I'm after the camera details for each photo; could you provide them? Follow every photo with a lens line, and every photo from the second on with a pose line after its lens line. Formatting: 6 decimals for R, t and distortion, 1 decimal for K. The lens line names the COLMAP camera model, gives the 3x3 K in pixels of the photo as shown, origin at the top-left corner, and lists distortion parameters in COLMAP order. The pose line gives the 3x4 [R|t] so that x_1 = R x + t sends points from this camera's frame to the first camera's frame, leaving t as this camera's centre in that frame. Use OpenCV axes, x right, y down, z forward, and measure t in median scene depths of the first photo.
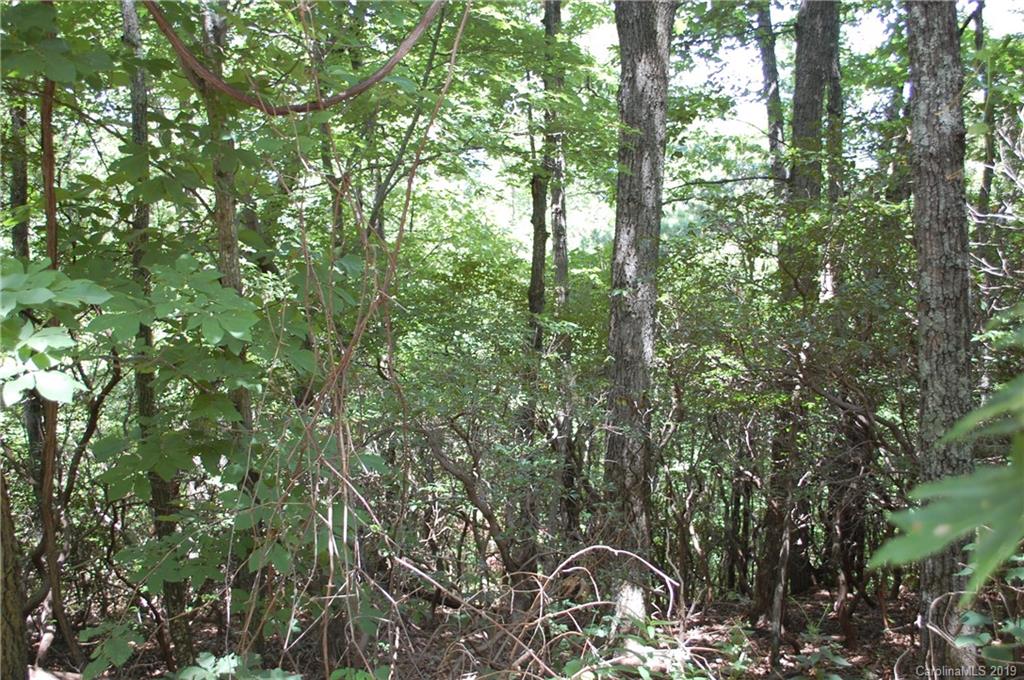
lens RADIAL K [[1252.6, 0, 511.7], [0, 1252.6, 340.1], [0, 0, 1]] dist [0.007211, 0.000000]
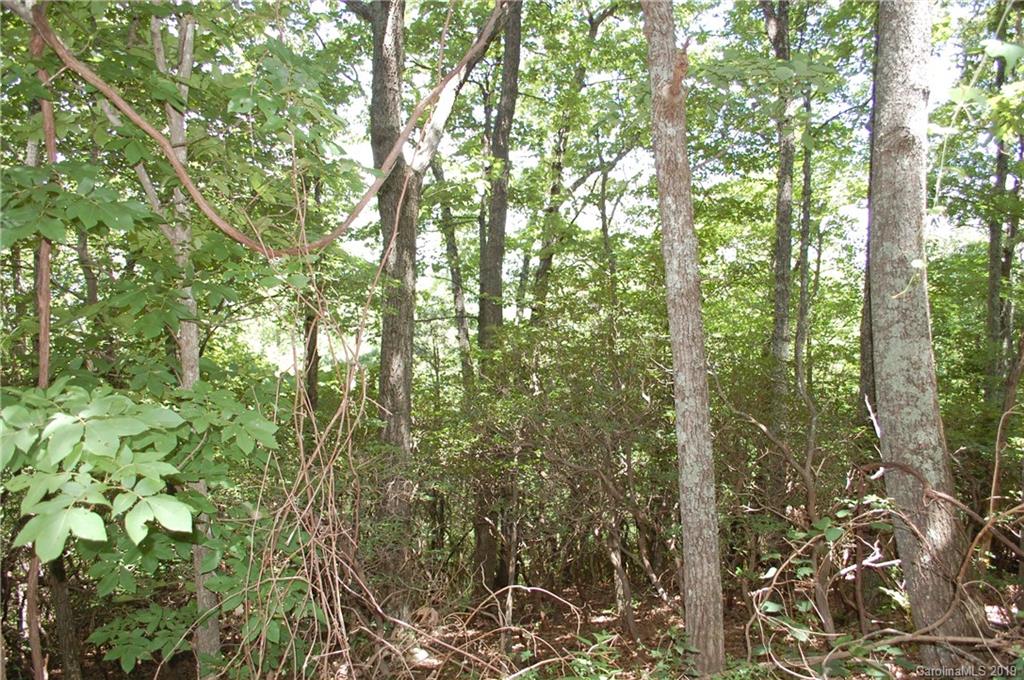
lens RADIAL K [[792.3, 0, 512.2], [0, 792.3, 339.3], [0, 0, 1]] dist [-0.110282, 0.011202]
pose [[0.918381, -0.015201, 0.395406, -0.221429], [0.058013, 0.993637, -0.096542, -0.014489], [-0.391422, 0.111601, 0.913419, 0.220397]]
